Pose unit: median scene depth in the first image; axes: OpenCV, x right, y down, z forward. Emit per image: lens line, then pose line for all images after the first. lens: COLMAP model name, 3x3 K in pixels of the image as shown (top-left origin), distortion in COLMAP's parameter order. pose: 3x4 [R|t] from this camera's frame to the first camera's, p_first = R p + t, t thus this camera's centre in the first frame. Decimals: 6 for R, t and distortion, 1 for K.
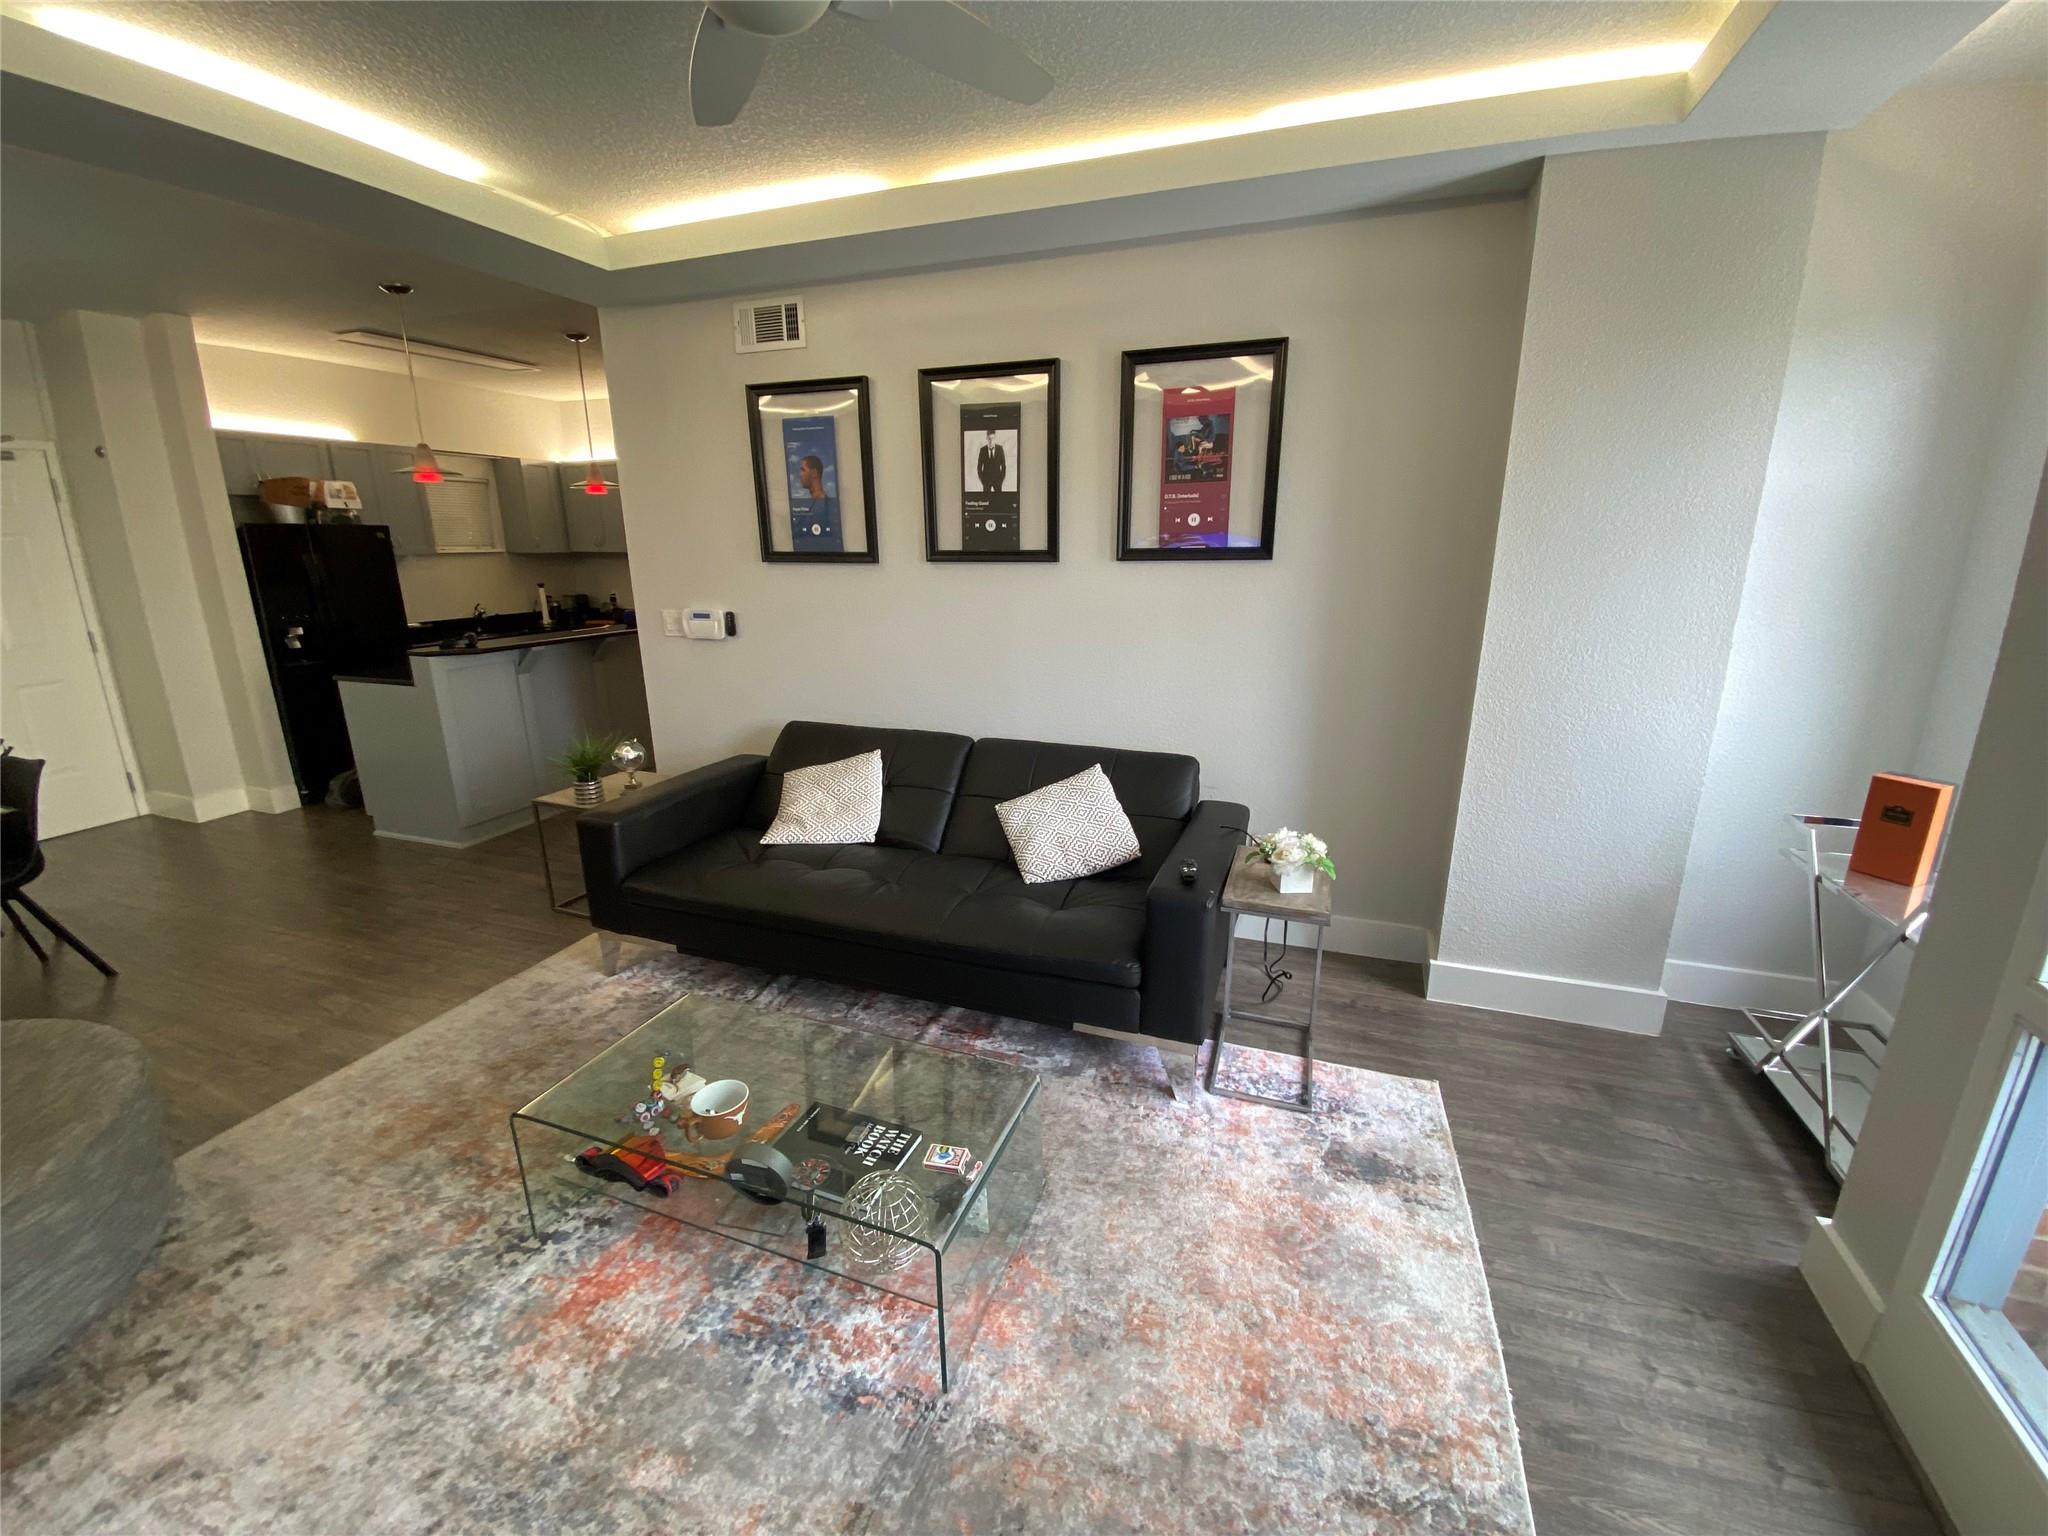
lens RADIAL K [[872.5, 0, 1024.0], [0, 872.5, 768.0], [0, 0, 1]] dist [0.029468, -0.024636]
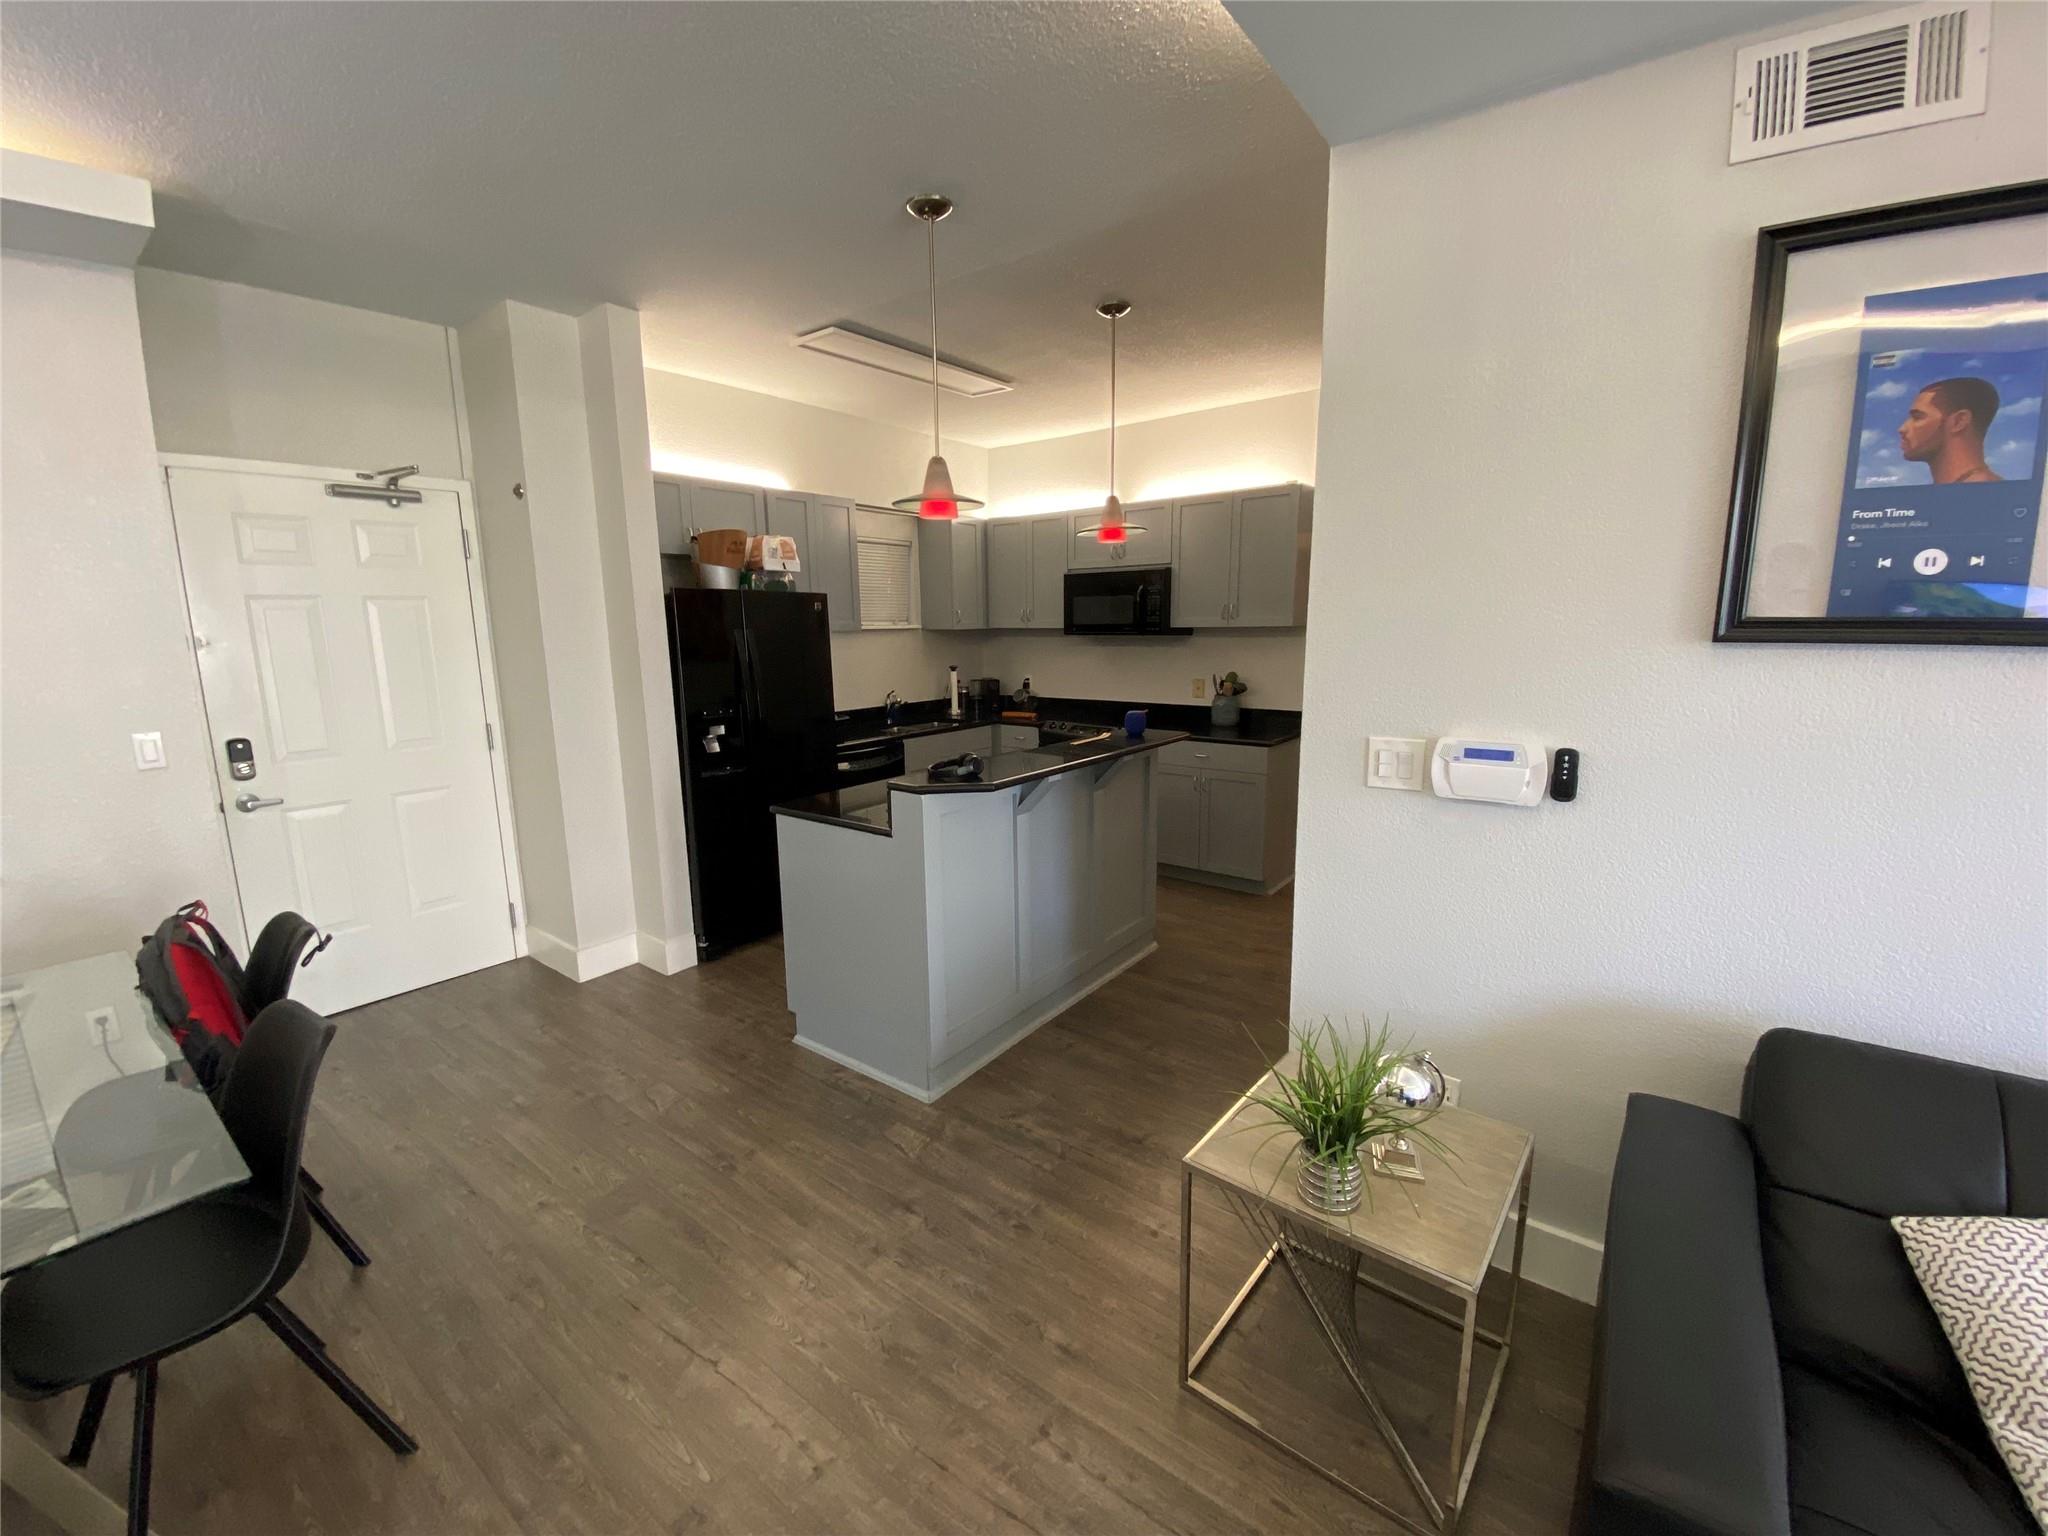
lens RADIAL K [[872.5, 0, 1024.0], [0, 872.5, 768.0], [0, 0, 1]] dist [0.029468, -0.024636]
pose [[0.956352, 0.046339, -0.288520, -0.368942], [-0.070552, 0.994753, -0.074091, -0.088823], [0.283573, 0.091213, 0.954603, 0.374541]]
